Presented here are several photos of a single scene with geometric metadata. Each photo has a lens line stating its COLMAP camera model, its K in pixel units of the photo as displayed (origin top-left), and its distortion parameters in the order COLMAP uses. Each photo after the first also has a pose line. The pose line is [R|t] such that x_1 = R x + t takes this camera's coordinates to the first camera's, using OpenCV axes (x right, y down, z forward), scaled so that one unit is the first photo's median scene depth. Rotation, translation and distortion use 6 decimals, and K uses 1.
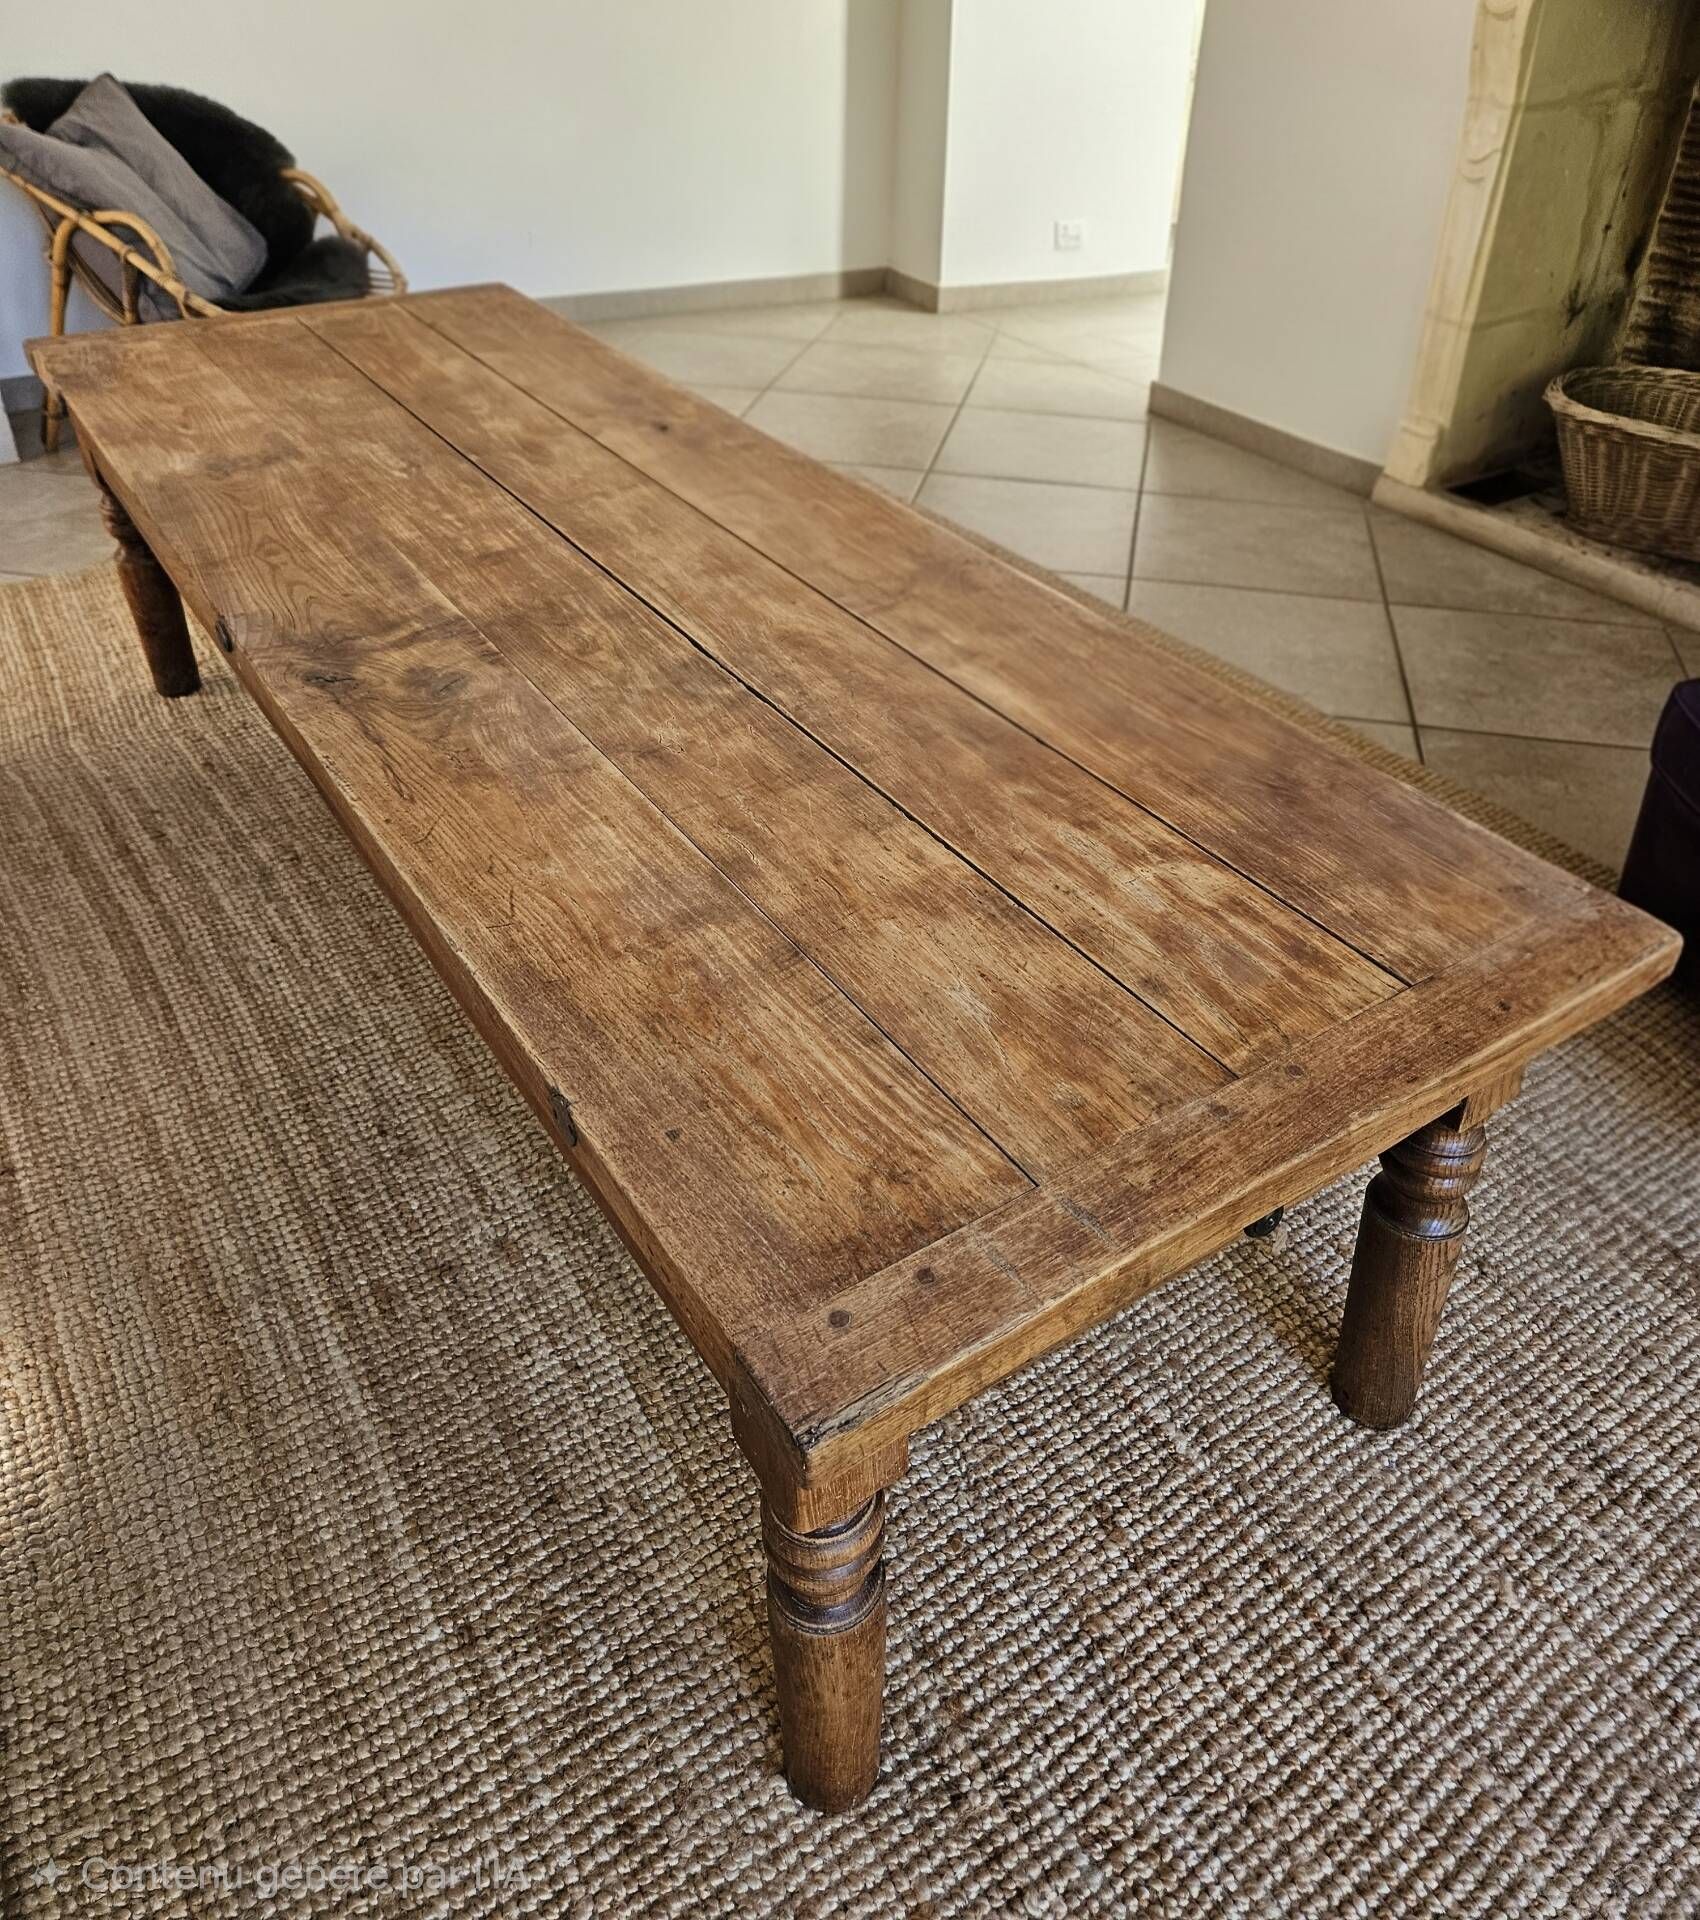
lens RADIAL K [[1539.6, 0, 878.4], [0, 1539.6, 764.4], [0, 0, 1]] dist [0.051898, -0.041980]
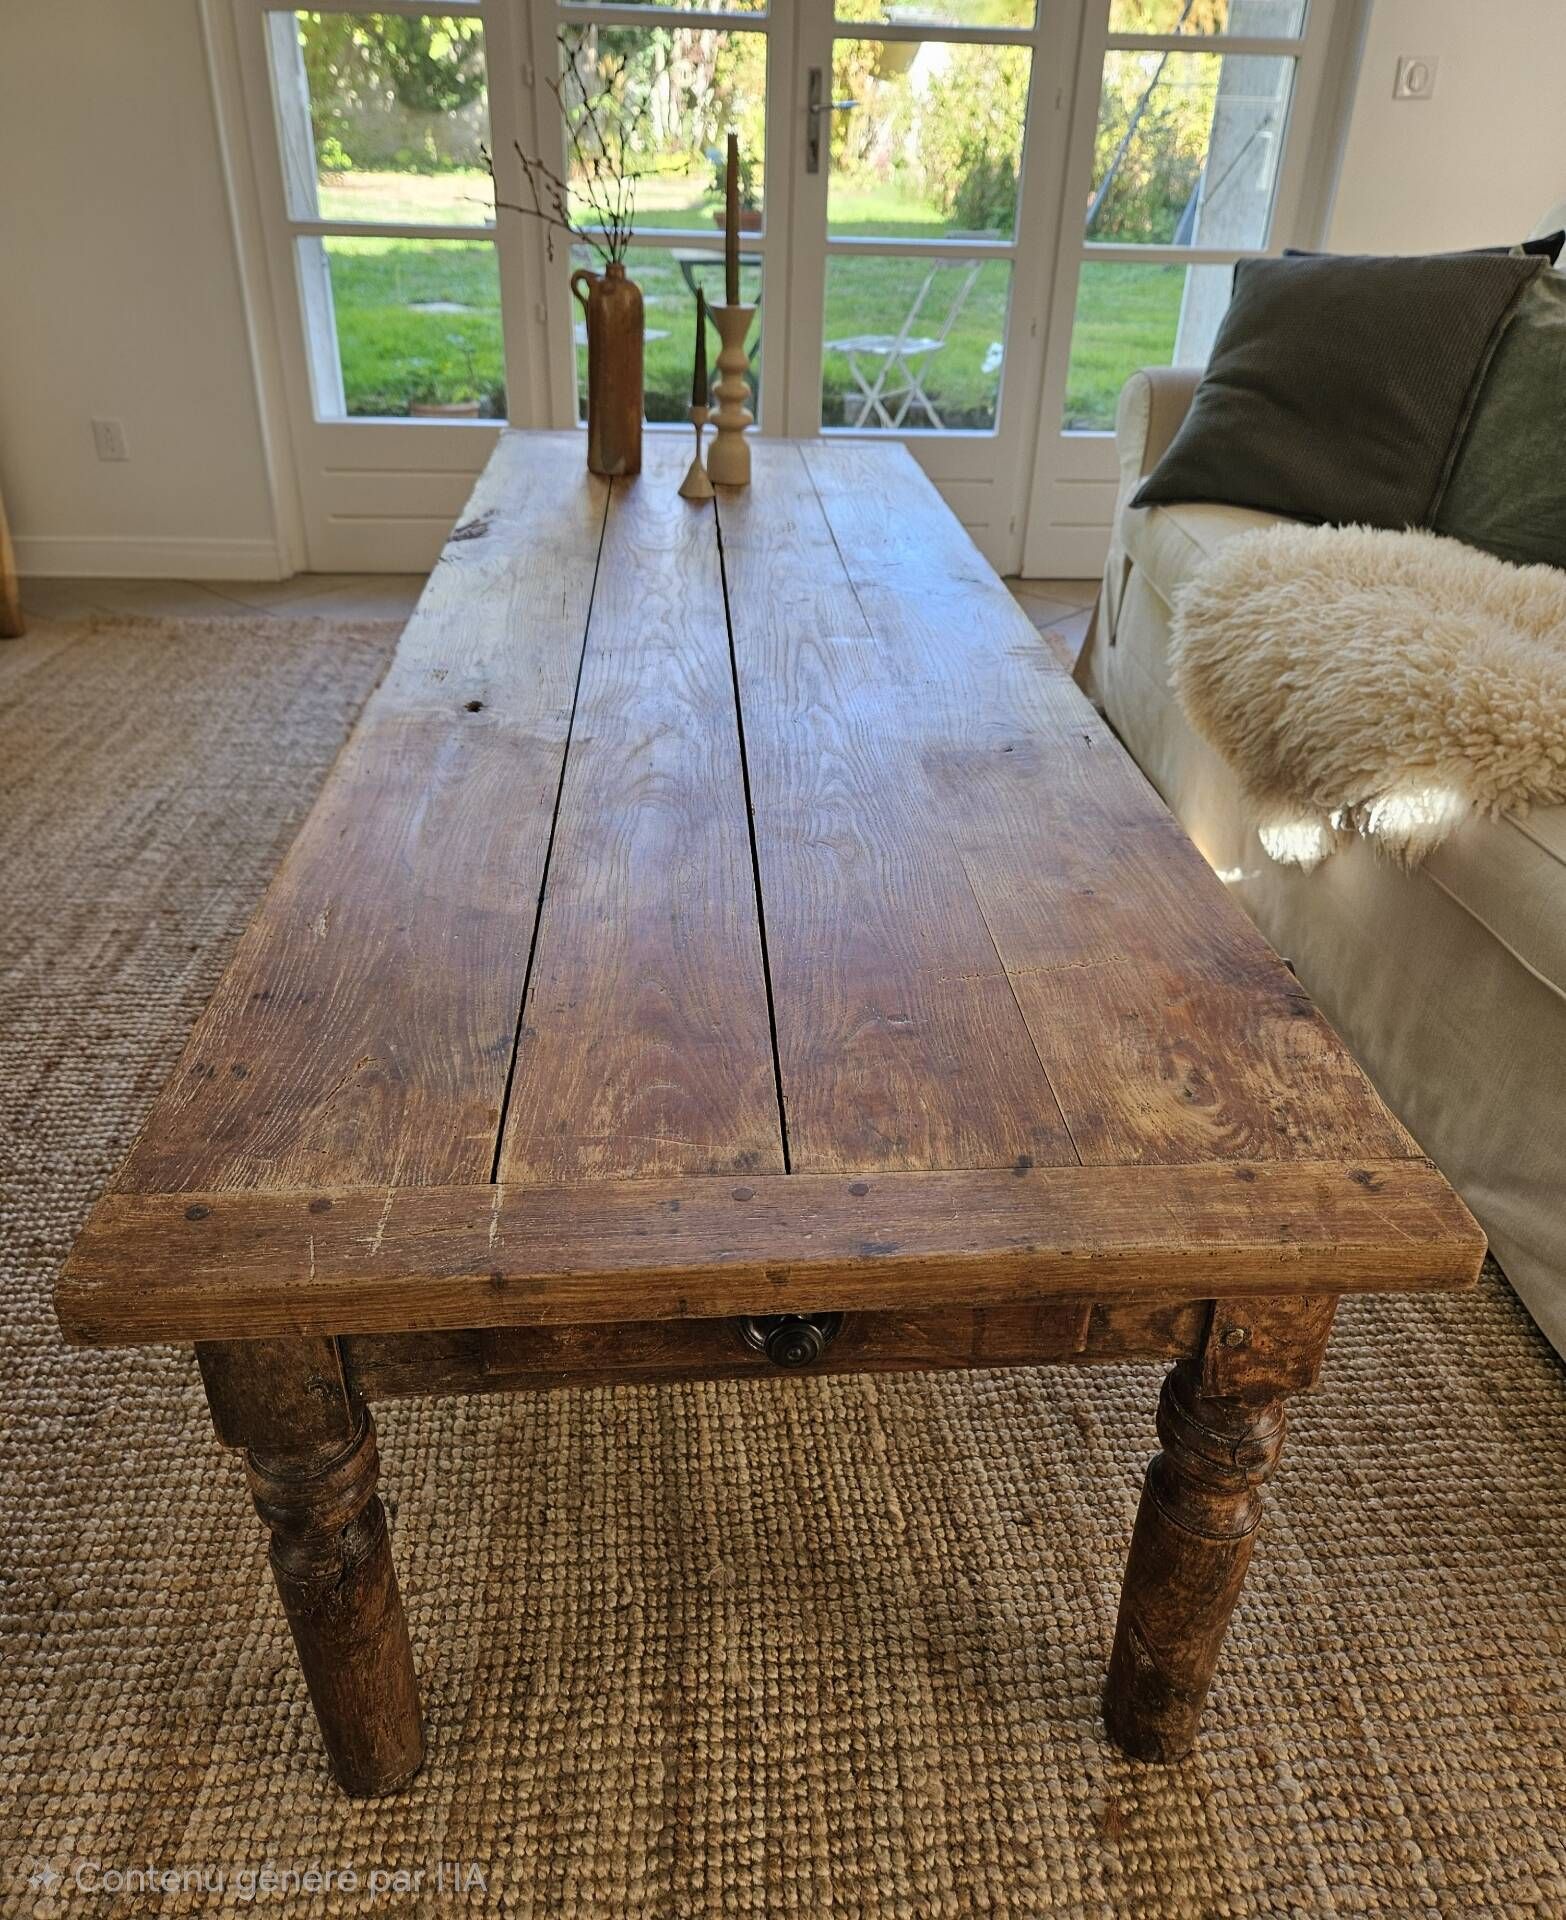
lens RADIAL K [[1421.2, 0, 802.4], [0, 1421.2, 875.3], [0, 0, 1]] dist [0.058582, -0.043435]
pose [[-0.869051, -0.274402, 0.411648, -0.956289], [0.211493, 0.546146, 0.810552, -1.145645], [-0.447237, 0.791472, -0.416594, 2.083838]]
